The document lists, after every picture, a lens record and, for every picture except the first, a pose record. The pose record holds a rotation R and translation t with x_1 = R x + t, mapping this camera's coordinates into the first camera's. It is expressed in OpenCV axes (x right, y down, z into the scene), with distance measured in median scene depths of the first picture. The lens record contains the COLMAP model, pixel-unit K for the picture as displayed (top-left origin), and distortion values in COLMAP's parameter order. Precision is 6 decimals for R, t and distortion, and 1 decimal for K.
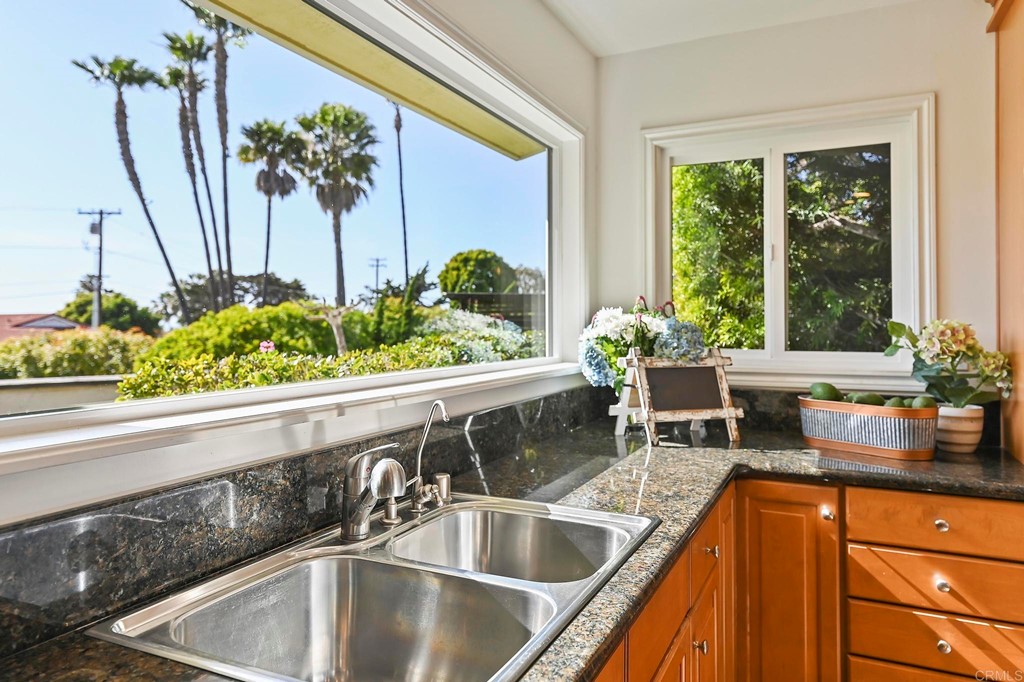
lens RADIAL K [[692.0, 0, 527.2], [0, 692.0, 308.0], [0, 0, 1]] dist [0.006218, 0.024484]
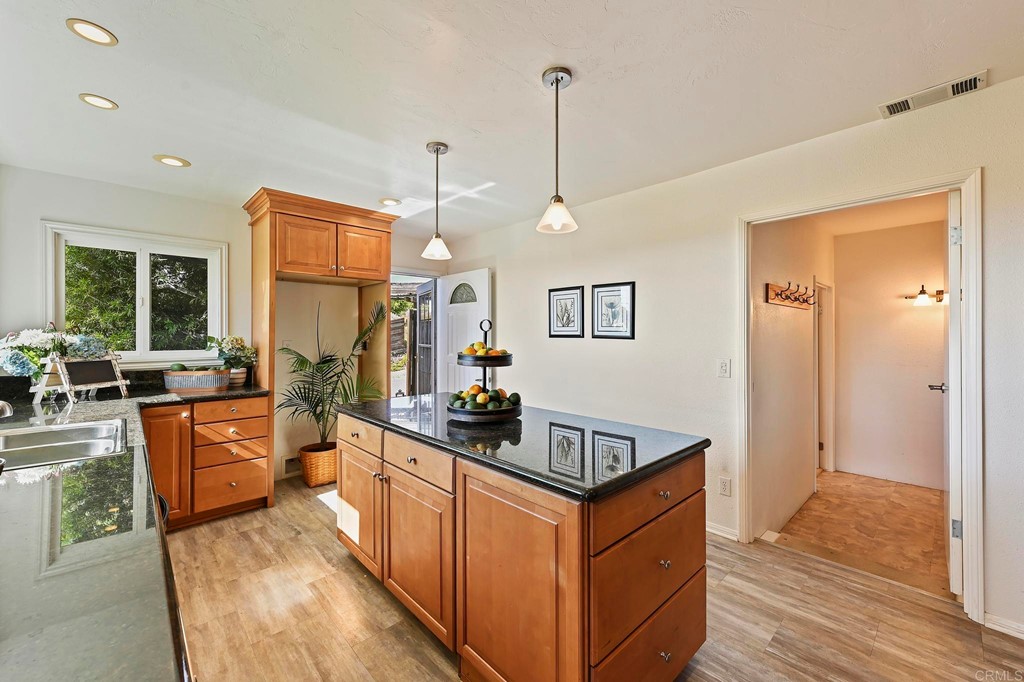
lens RADIAL K [[410.8, 0, 516.2], [0, 410.8, 334.9], [0, 0, 1]] dist [0.000376, -0.000004]
pose [[0.373822, -0.002369, 0.927497, -0.383389], [-0.018184, 0.999786, 0.009883, -0.018263], [-0.927322, -0.020560, 0.373699, -0.496033]]
